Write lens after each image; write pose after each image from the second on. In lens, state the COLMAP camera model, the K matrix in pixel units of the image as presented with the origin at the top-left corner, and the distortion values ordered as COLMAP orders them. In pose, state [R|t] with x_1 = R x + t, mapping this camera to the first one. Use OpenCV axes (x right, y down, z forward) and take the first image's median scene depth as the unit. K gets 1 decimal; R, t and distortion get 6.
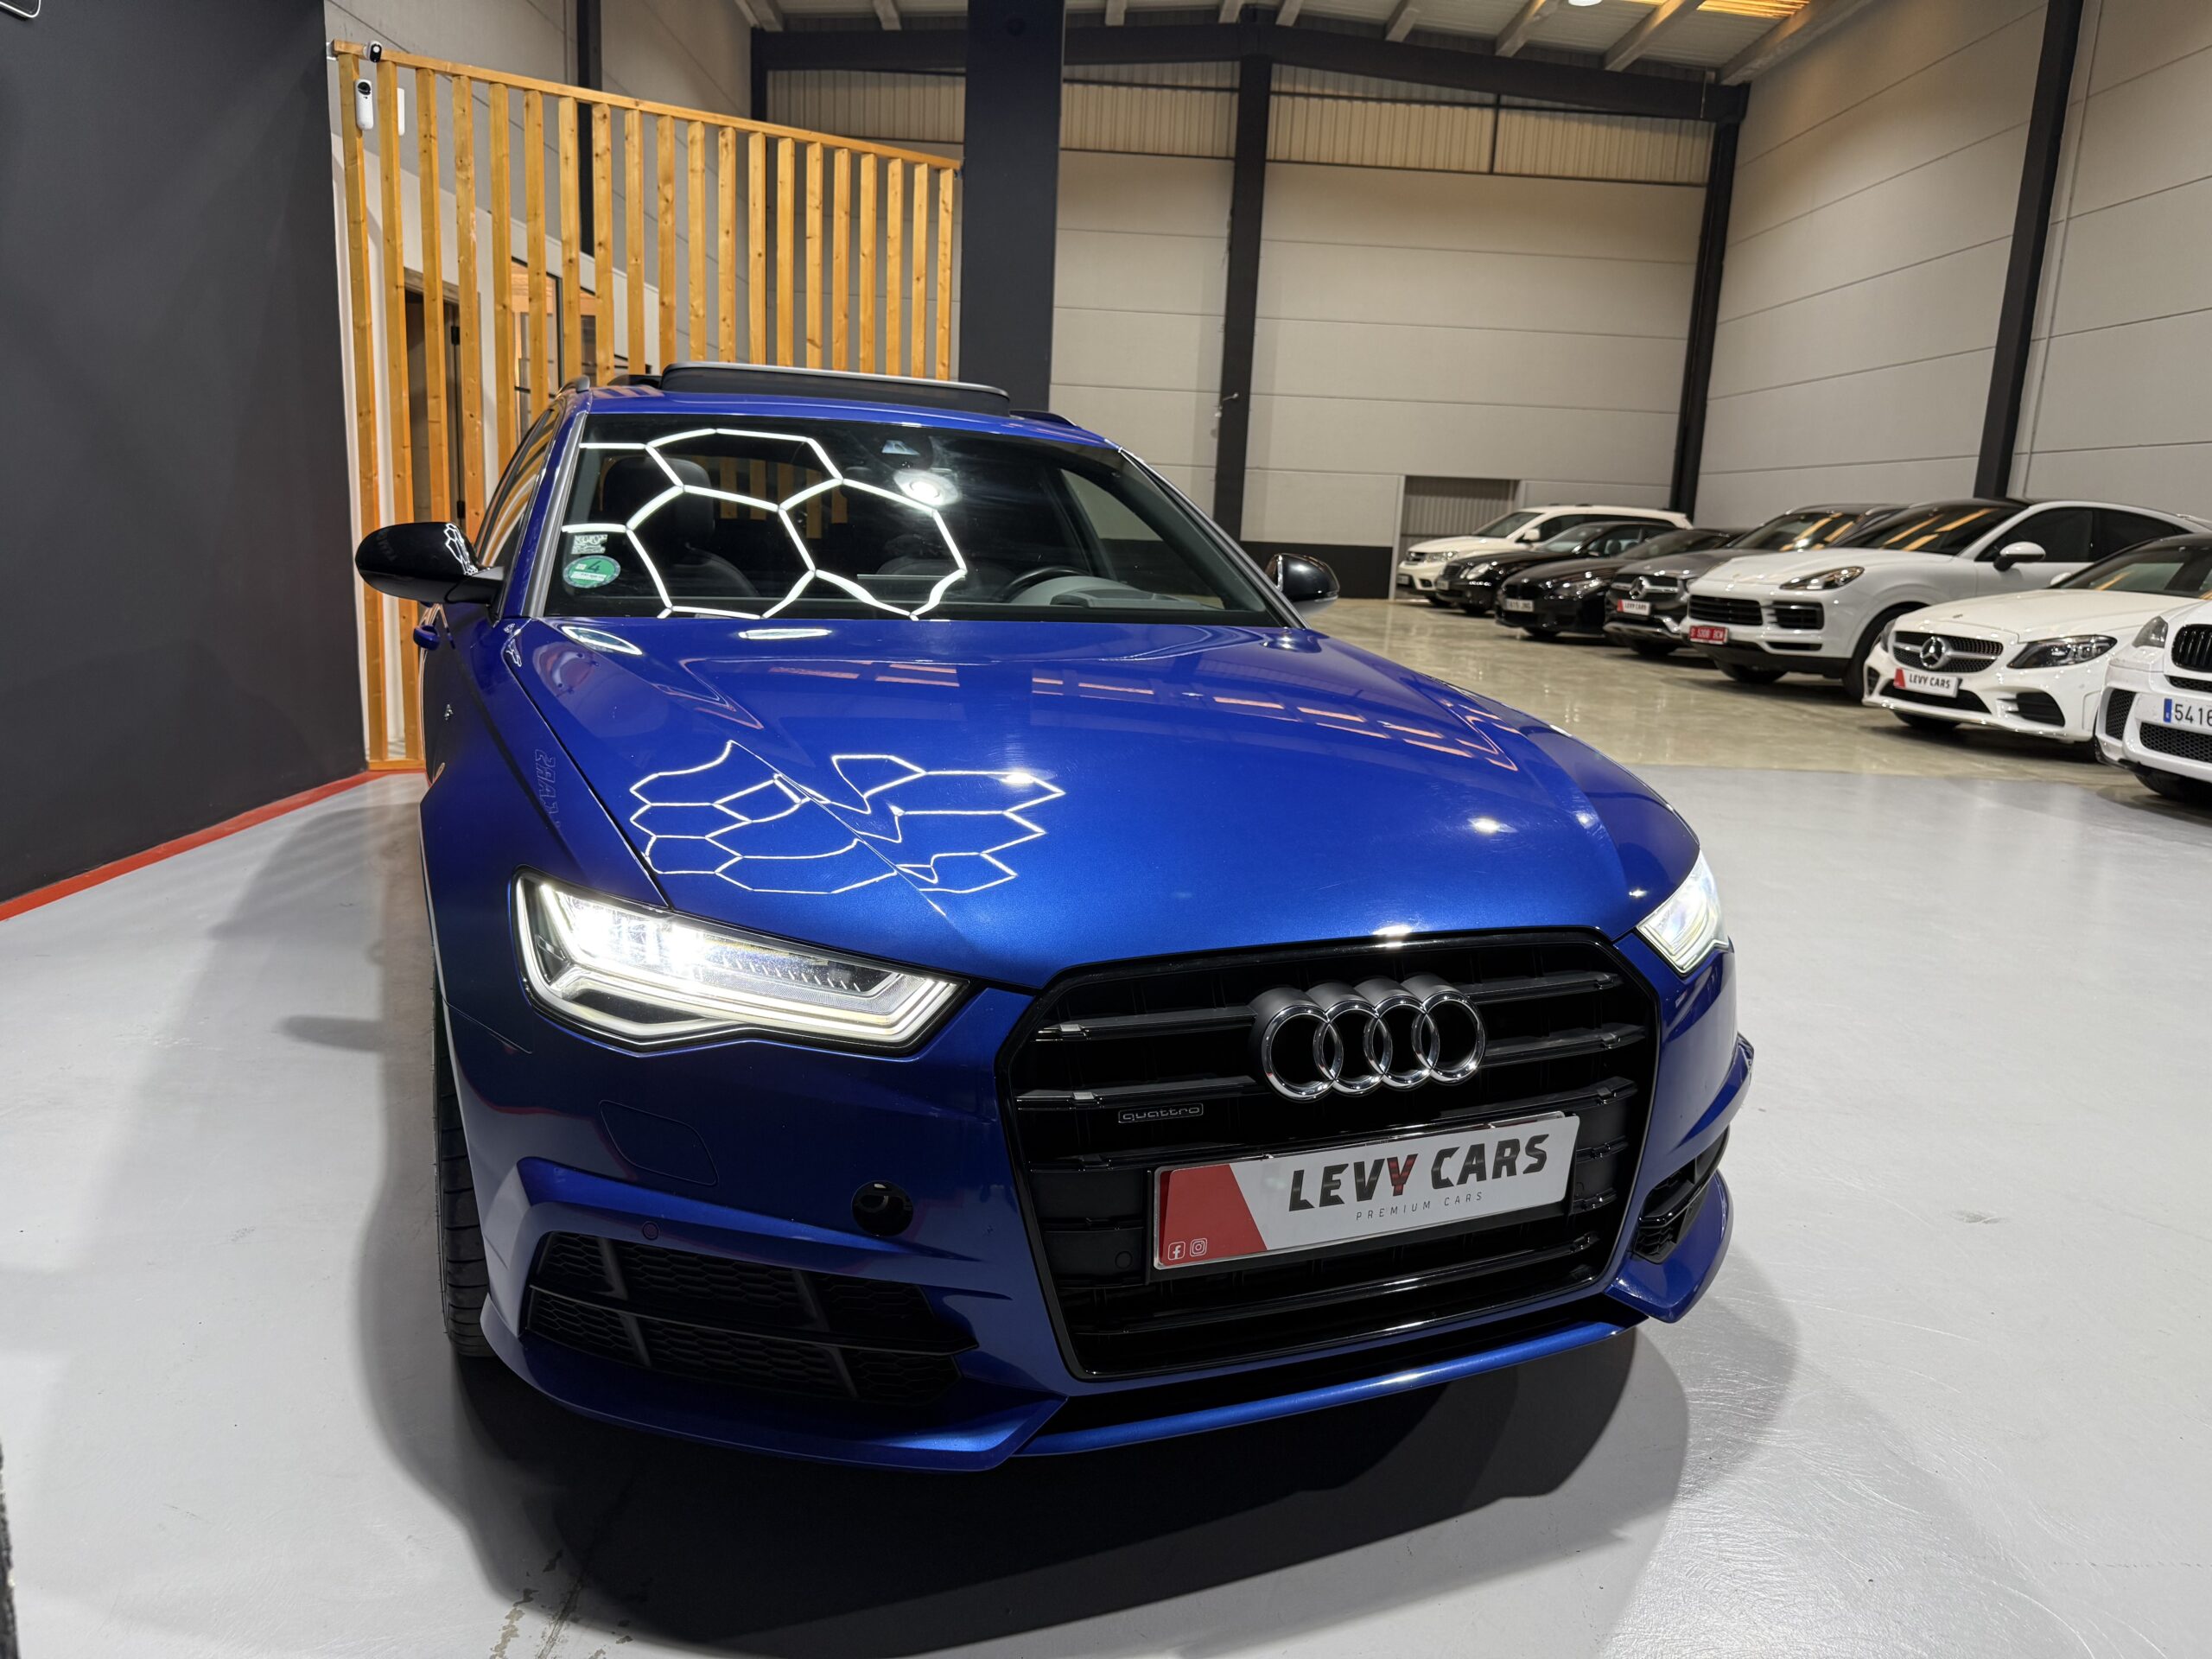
lens RADIAL K [[1583.0, 0, 1115.1], [0, 1583.0, 825.1], [0, 0, 1]] dist [0.004722, -0.002969]
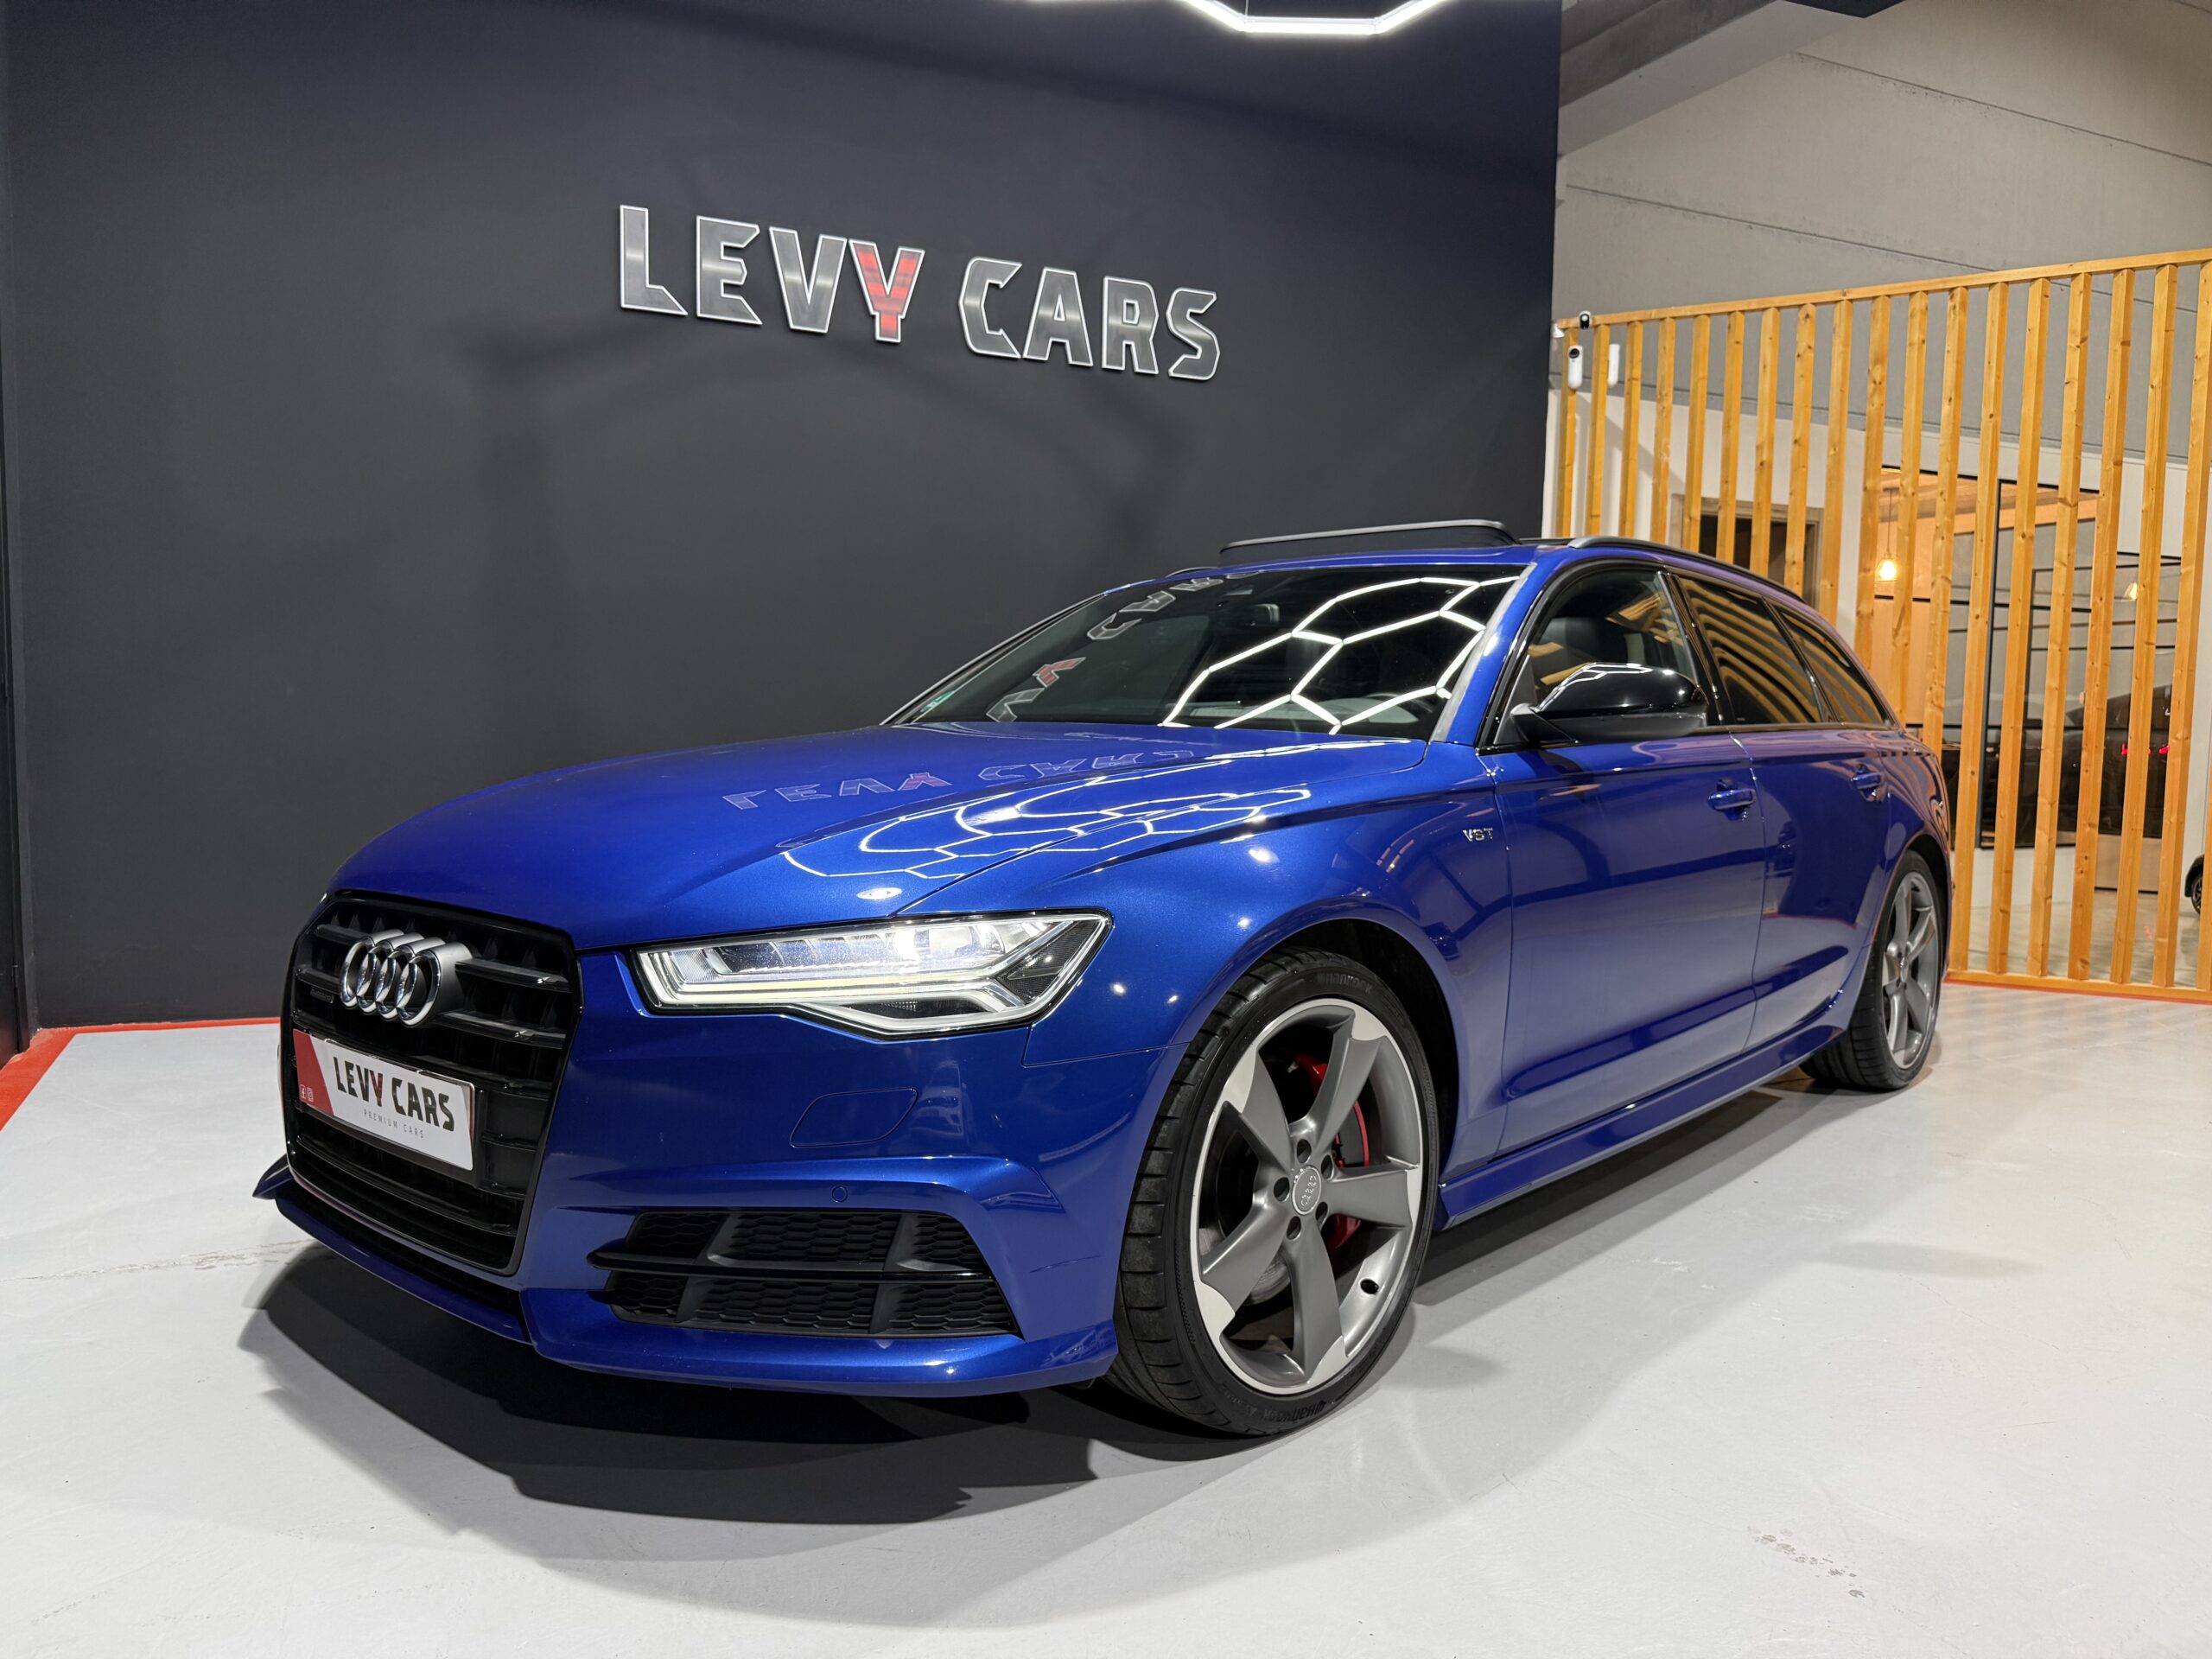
lens RADIAL K [[1561.5, 0, 1106.0], [0, 1561.5, 829.5], [0, 0, 1]] dist [0.044388, -0.053236]
pose [[0.412380, 0.026503, -0.910626, 0.443267], [-0.172439, 0.983778, -0.049458, -0.004939], [0.894543, 0.177423, 0.410261, 0.278480]]
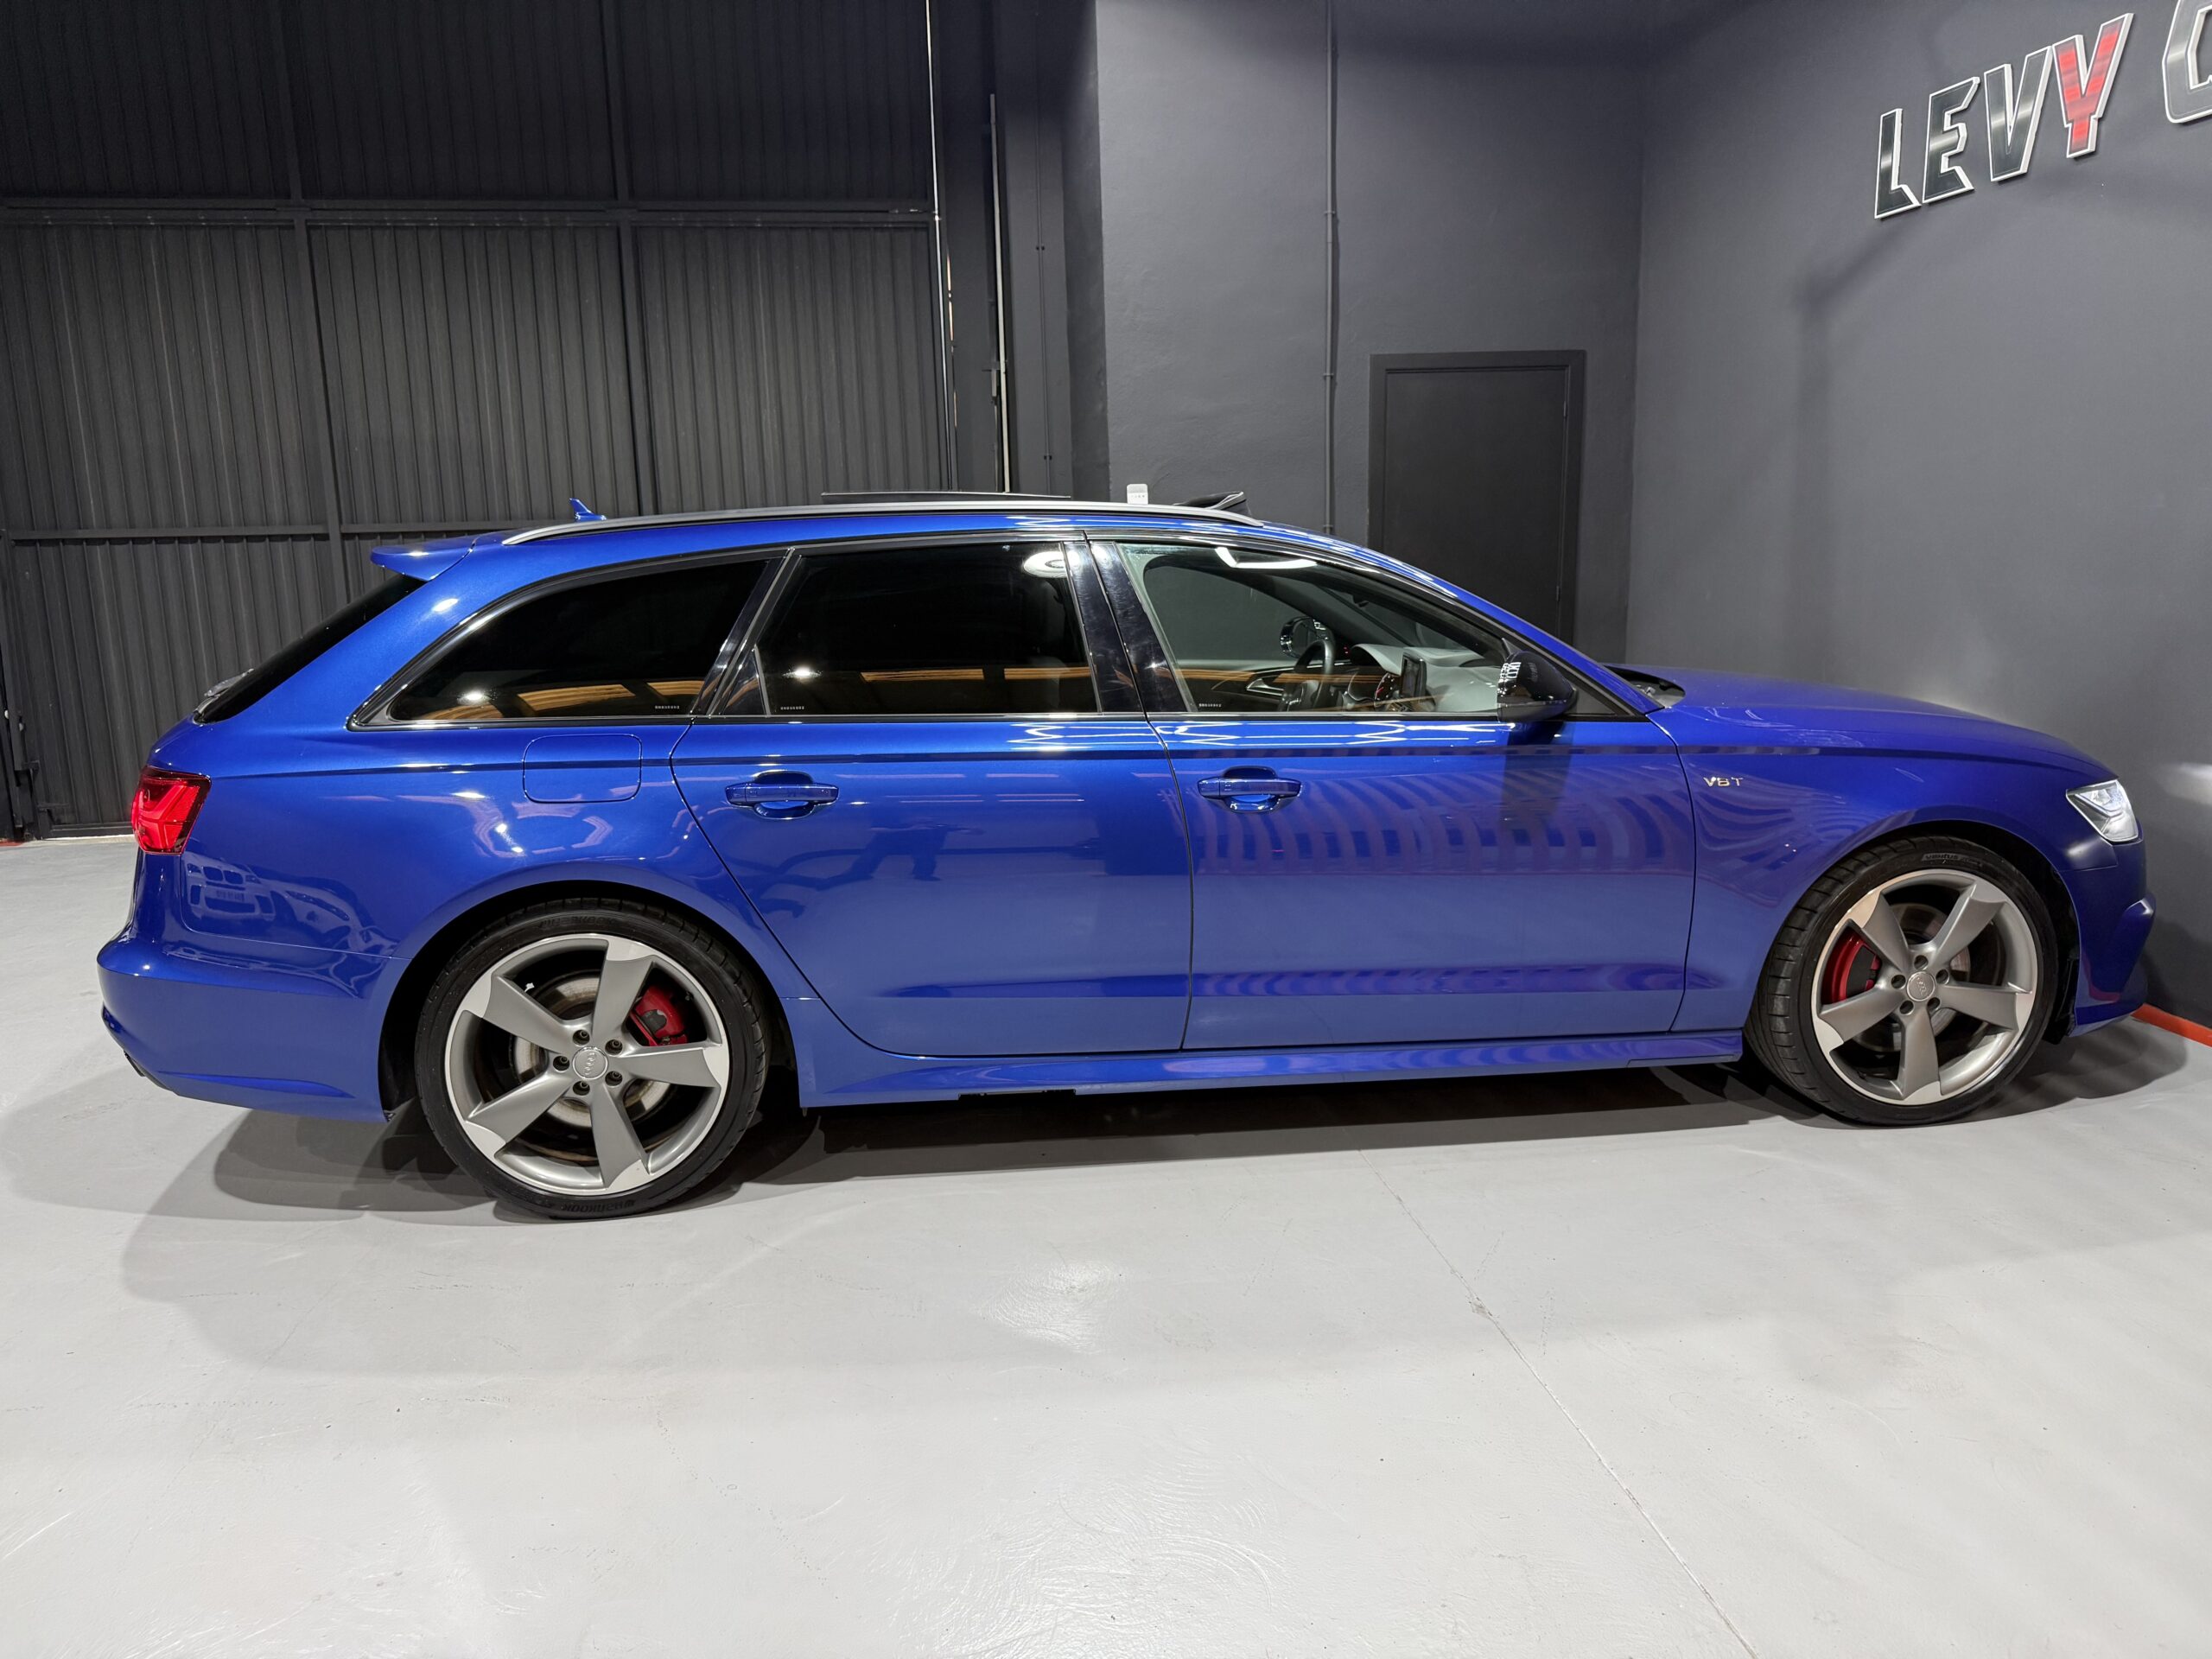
lens RADIAL K [[1583.0, 0, 1115.1], [0, 1583.0, 825.1], [0, 0, 1]] dist [0.004722, -0.002969]
pose [[-0.990983, 0.010585, -0.133566, 0.077955], [-0.038793, 0.931507, 0.361648, -0.277030], [0.128246, 0.363569, -0.922698, 1.249260]]
